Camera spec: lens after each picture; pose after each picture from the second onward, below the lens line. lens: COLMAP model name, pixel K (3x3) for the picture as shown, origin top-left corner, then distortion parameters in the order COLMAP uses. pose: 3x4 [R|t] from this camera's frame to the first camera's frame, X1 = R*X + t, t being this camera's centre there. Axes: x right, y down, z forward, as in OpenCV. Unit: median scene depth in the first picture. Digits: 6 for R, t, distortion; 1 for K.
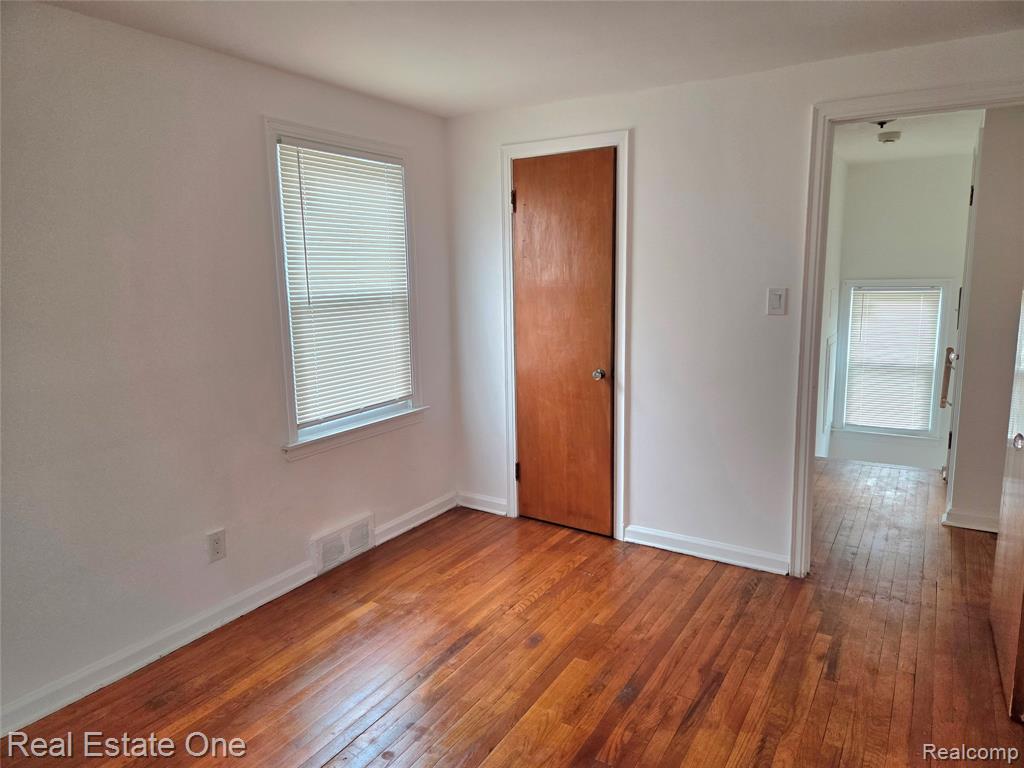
lens RADIAL K [[680.6, 0, 513.7], [0, 680.6, 375.1], [0, 0, 1]] dist [0.070819, -0.056258]
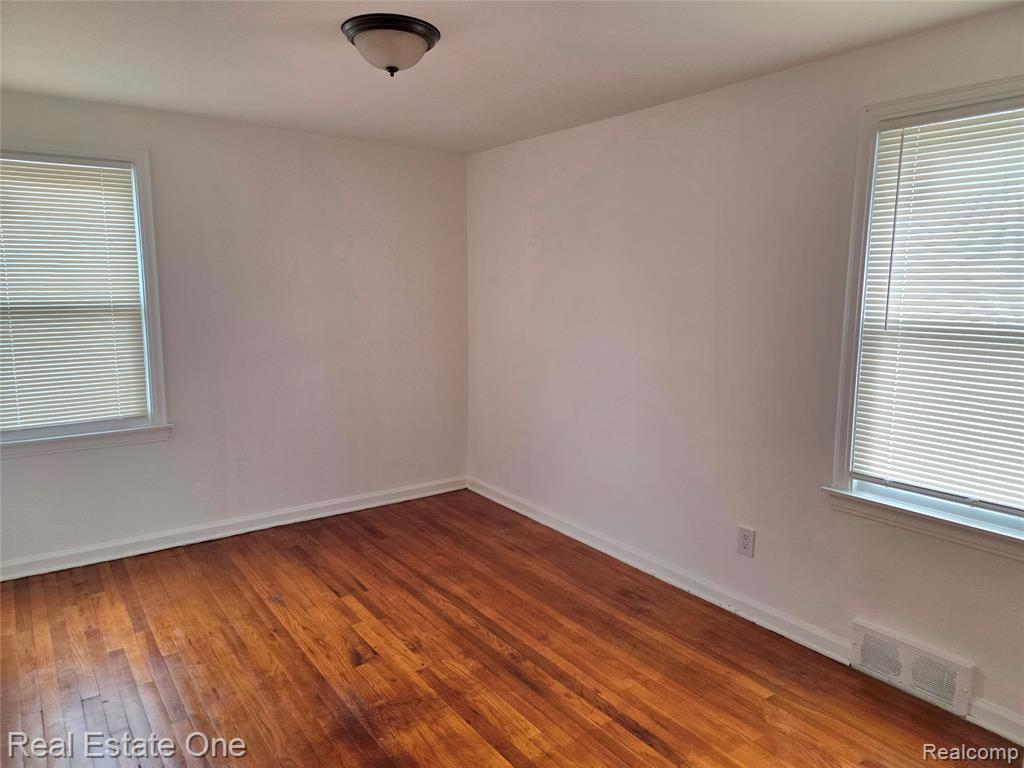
lens RADIAL K [[680.6, 0, 513.7], [0, 680.6, 375.1], [0, 0, 1]] dist [0.070819, -0.056258]
pose [[-0.373198, 0.139205, -0.917249, 0.583844], [-0.144170, 0.967967, 0.205560, -0.152921], [0.916481, 0.208955, -0.341174, 0.889423]]
